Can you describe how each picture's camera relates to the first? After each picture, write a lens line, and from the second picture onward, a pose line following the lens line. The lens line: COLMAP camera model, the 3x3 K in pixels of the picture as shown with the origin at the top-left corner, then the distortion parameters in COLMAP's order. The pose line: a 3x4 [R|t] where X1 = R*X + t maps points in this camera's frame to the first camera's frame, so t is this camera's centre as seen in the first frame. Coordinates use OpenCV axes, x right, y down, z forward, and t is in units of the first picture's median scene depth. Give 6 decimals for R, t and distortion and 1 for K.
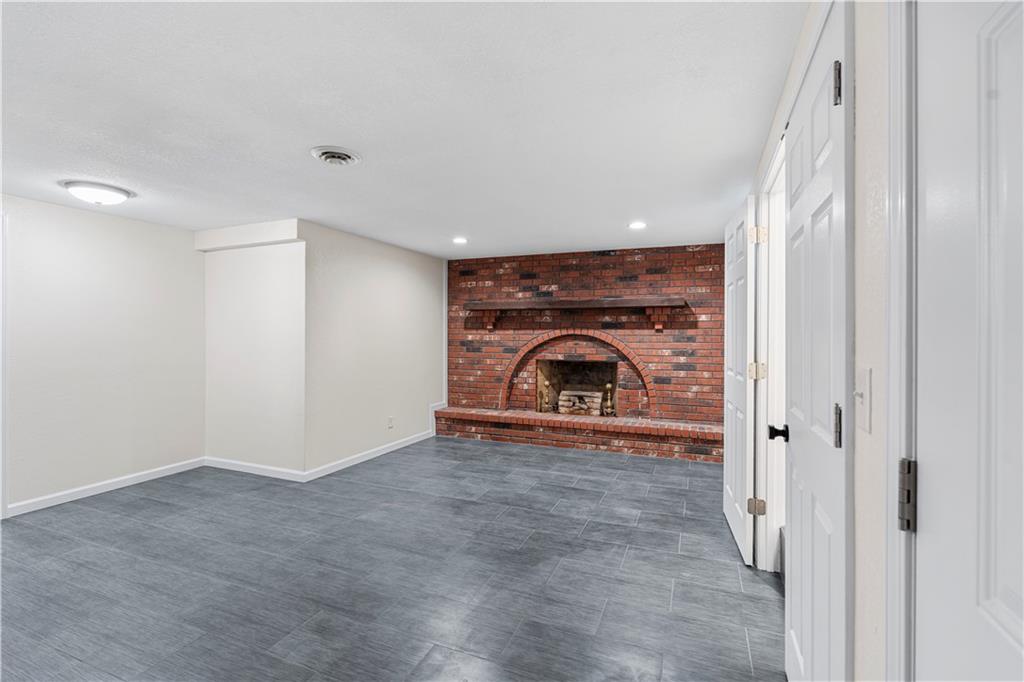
lens RADIAL K [[457.8, 0, 514.8], [0, 457.8, 334.6], [0, 0, 1]] dist [-0.002550, 0.000323]
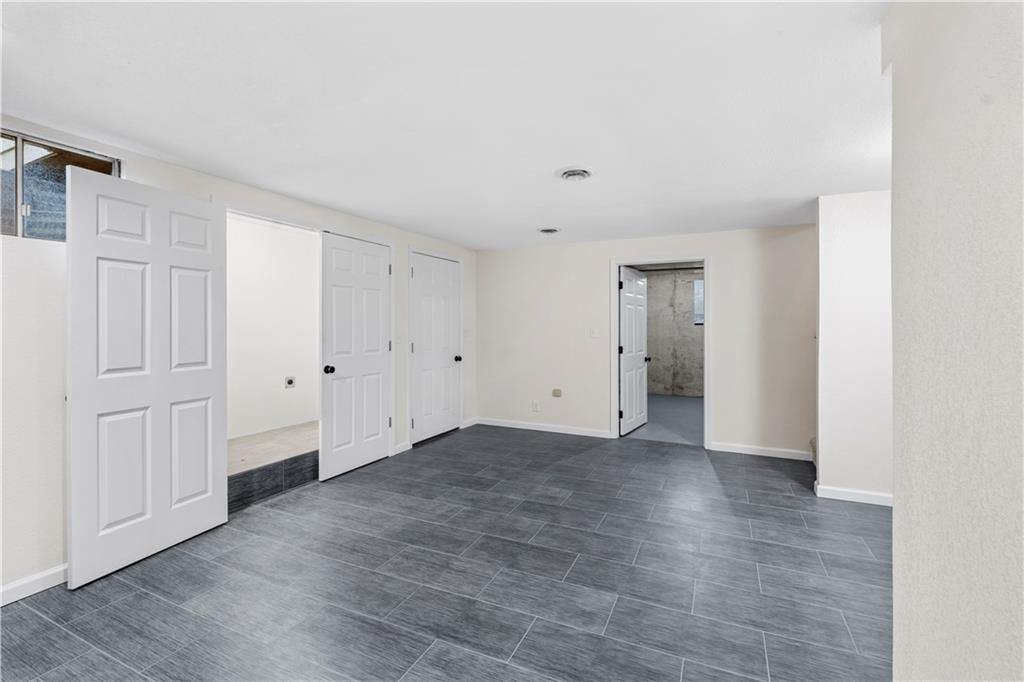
lens RADIAL K [[457.8, 0, 514.8], [0, 457.8, 334.6], [0, 0, 1]] dist [-0.002550, 0.000323]
pose [[-0.998820, -0.005705, 0.048223, -0.137198], [-0.004591, 0.999721, 0.023165, -0.001598], [-0.048342, 0.022916, -0.998568, 1.028599]]
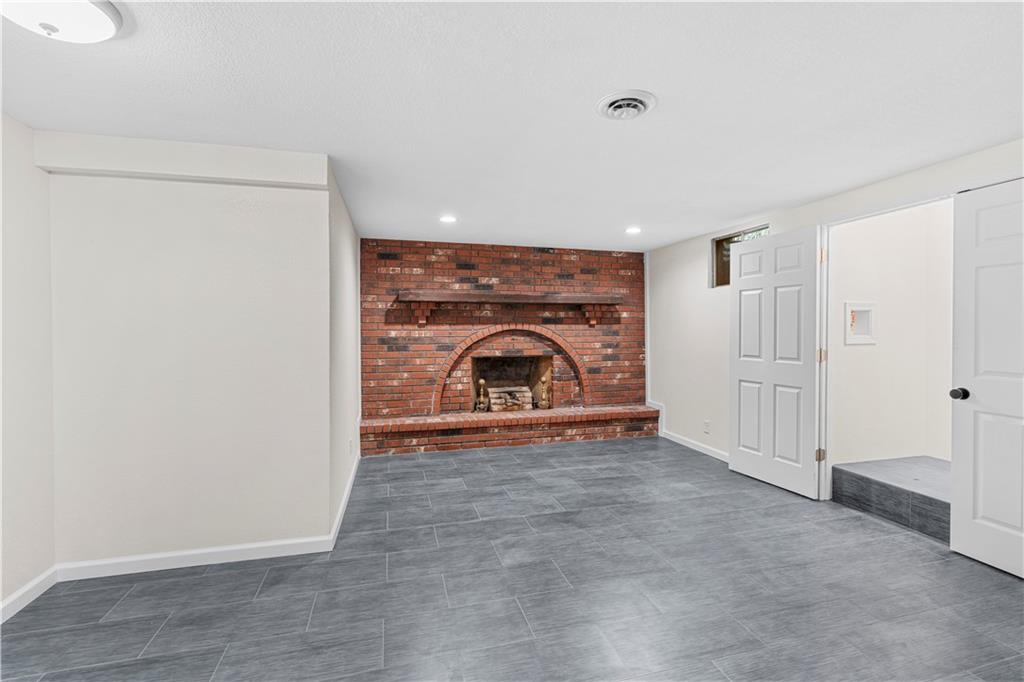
lens RADIAL K [[457.8, 0, 514.8], [0, 457.8, 334.6], [0, 0, 1]] dist [-0.002550, 0.000323]
pose [[0.795564, -0.011067, 0.605769, -0.488851], [0.005535, 0.999924, 0.010999, -0.000388], [-0.605845, -0.005397, 0.795565, 0.227387]]
